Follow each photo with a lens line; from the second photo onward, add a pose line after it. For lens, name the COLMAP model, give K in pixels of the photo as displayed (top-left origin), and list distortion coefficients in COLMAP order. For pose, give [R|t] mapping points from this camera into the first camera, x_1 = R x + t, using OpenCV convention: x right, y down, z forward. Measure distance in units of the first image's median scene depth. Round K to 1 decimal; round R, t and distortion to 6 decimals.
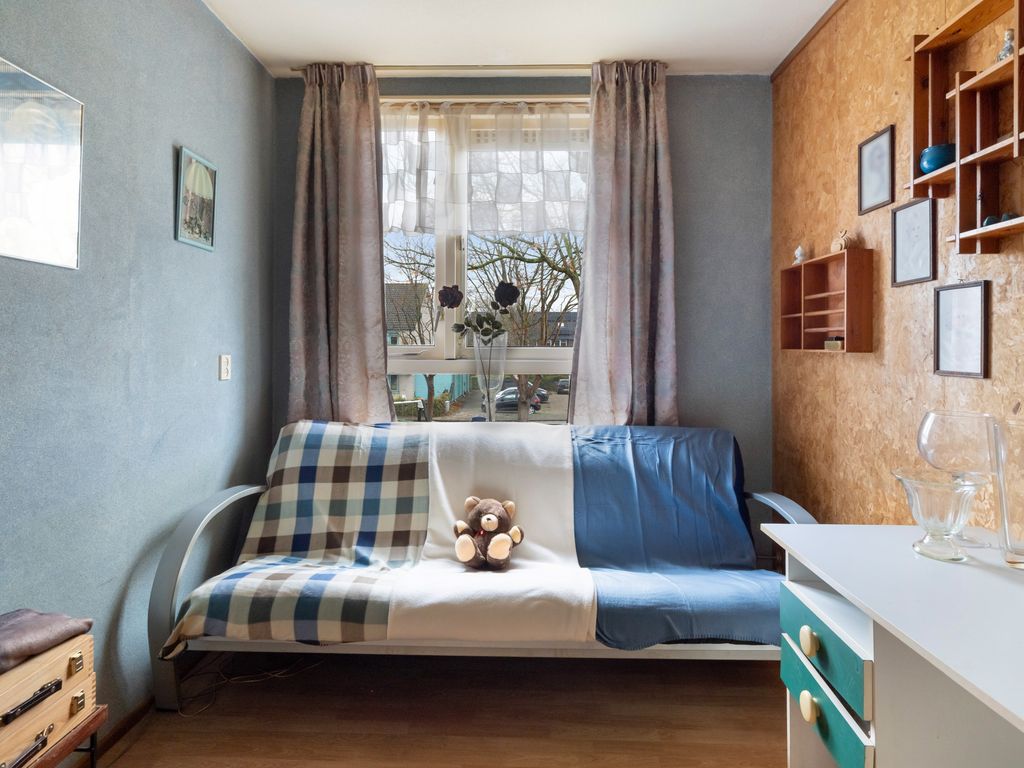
lens RADIAL K [[624.6, 0, 514.2], [0, 624.6, 355.2], [0, 0, 1]] dist [0.002570, 0.001581]
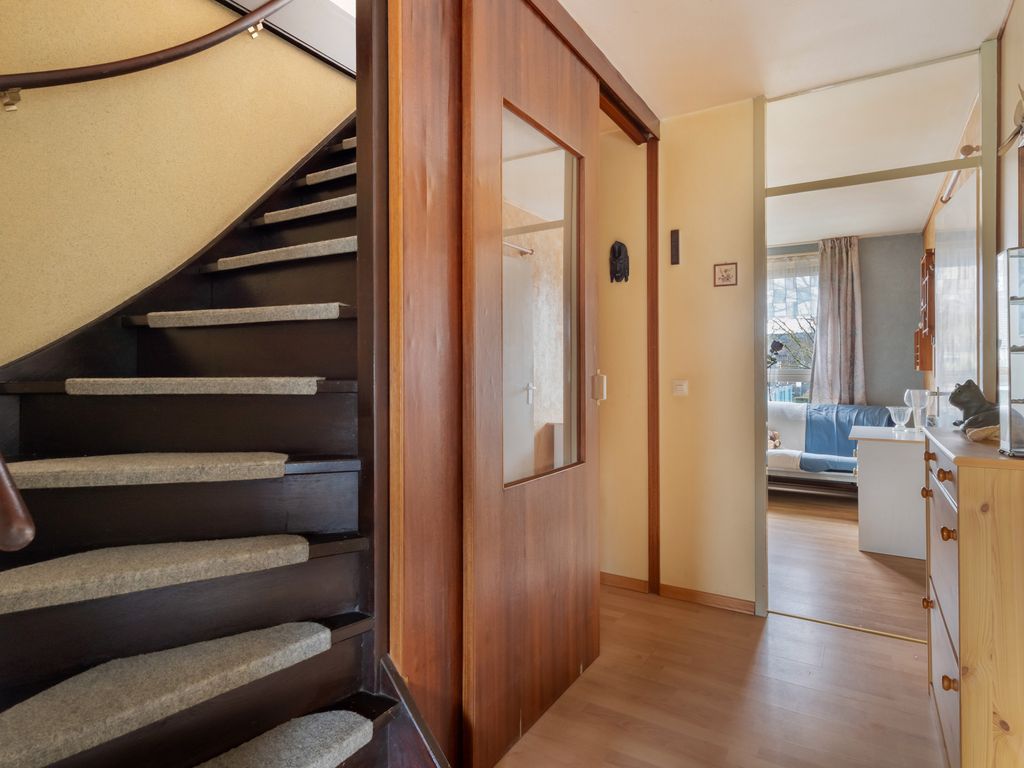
lens RADIAL K [[573.3, 0, 512.0], [0, 573.3, 384.0], [0, 0, 1]] dist [0.000147, 0.000139]
pose [[0.867145, -0.000538, -0.498056, 0.199522], [0.007548, 0.999899, 0.012060, 0.008350], [0.497999, -0.014217, 0.867061, -1.348942]]
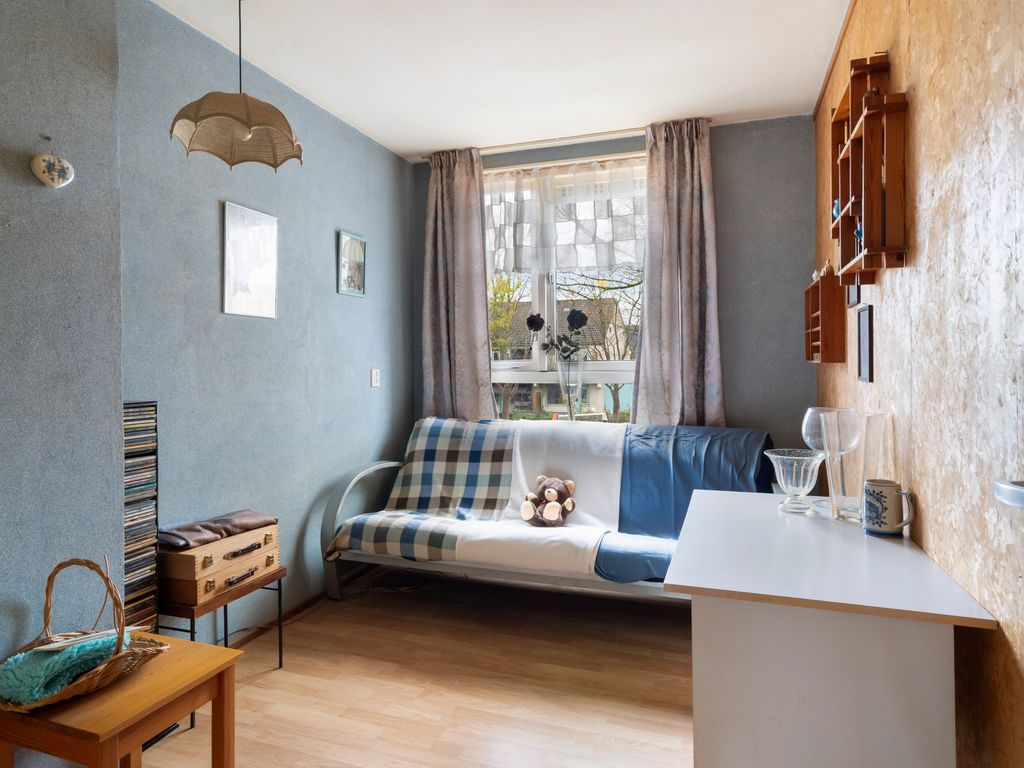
lens RADIAL K [[612.9, 0, 507.7], [0, 612.9, 377.4], [0, 0, 1]] dist [0.000740, 0.002766]
pose [[0.951381, -0.003834, -0.307992, 0.242325], [0.008033, 0.999891, 0.012366, 0.003070], [0.307911, -0.014239, 0.951308, -0.225788]]
